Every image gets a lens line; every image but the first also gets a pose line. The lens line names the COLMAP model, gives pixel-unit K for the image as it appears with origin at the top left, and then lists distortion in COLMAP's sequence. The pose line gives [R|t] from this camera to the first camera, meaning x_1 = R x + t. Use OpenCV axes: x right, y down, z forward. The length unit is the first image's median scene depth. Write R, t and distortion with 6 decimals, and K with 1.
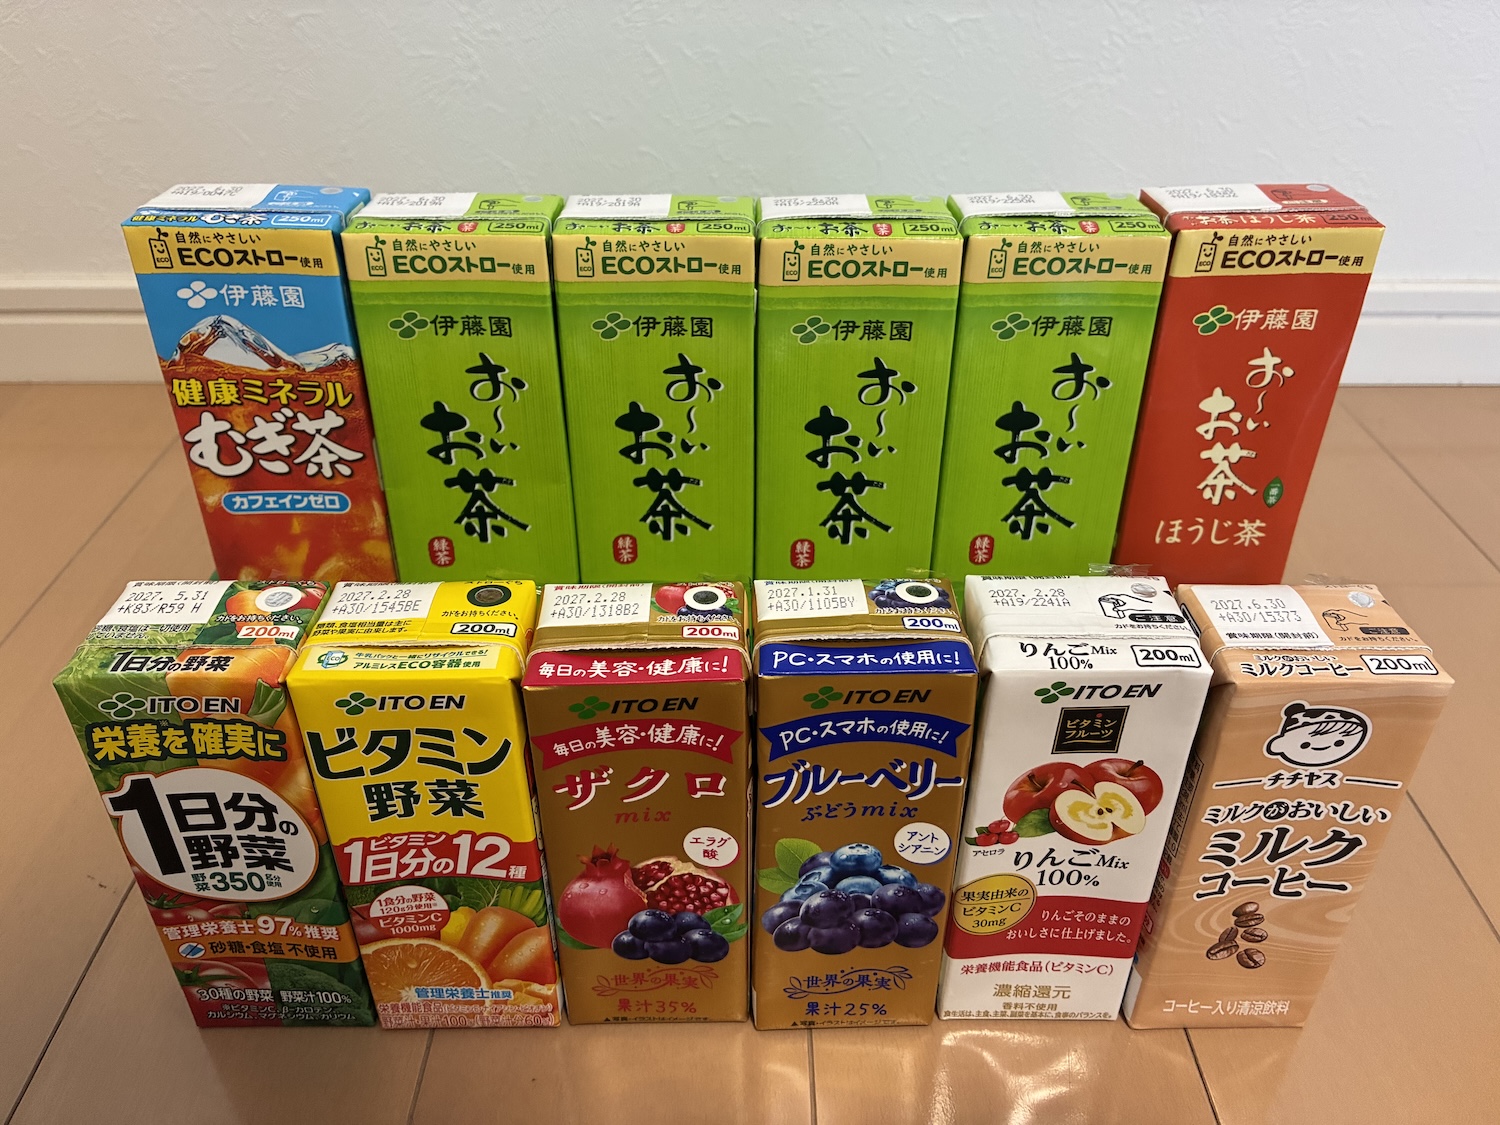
lens RADIAL K [[1133.0, 0, 726.8], [0, 1133.0, 199.9], [0, 0, 1]] dist [0.002702, -0.006945]
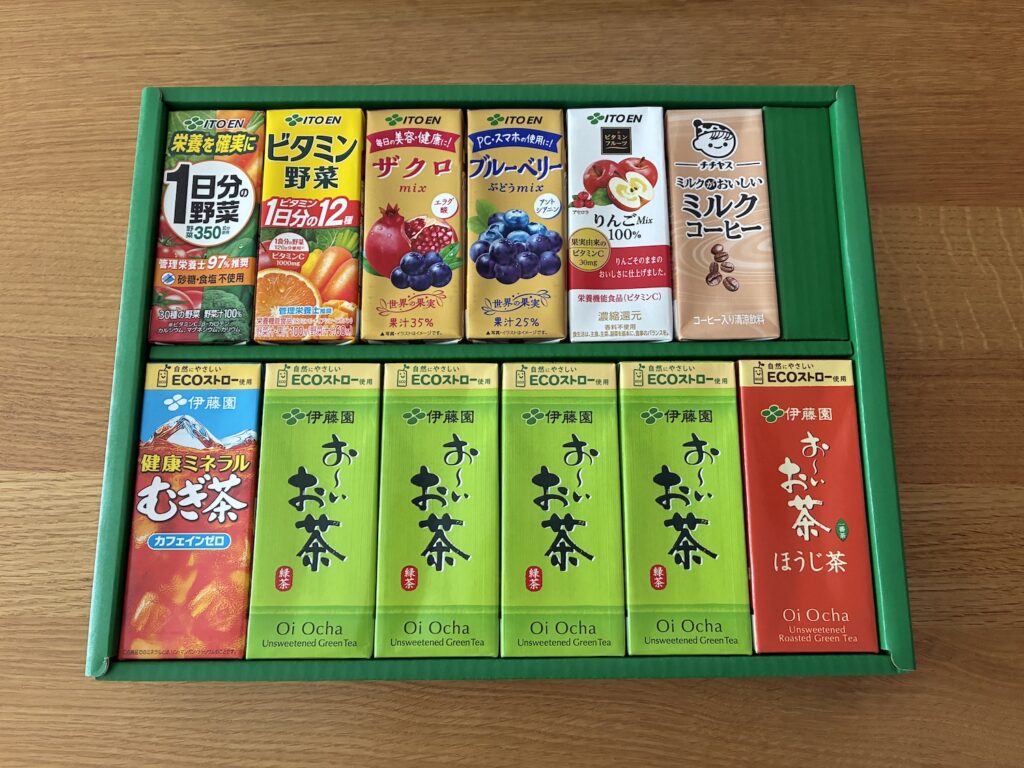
lens RADIAL K [[820.8, 0, 512.0], [0, 820.8, 384.0], [0, 0, 1]] dist [0.031272, -0.099876]
pose [[0.999854, -0.007638, -0.015265, 0.126500], [-0.004641, 0.738970, -0.673723, 1.782376], [0.016426, 0.673695, 0.738827, 0.114788]]
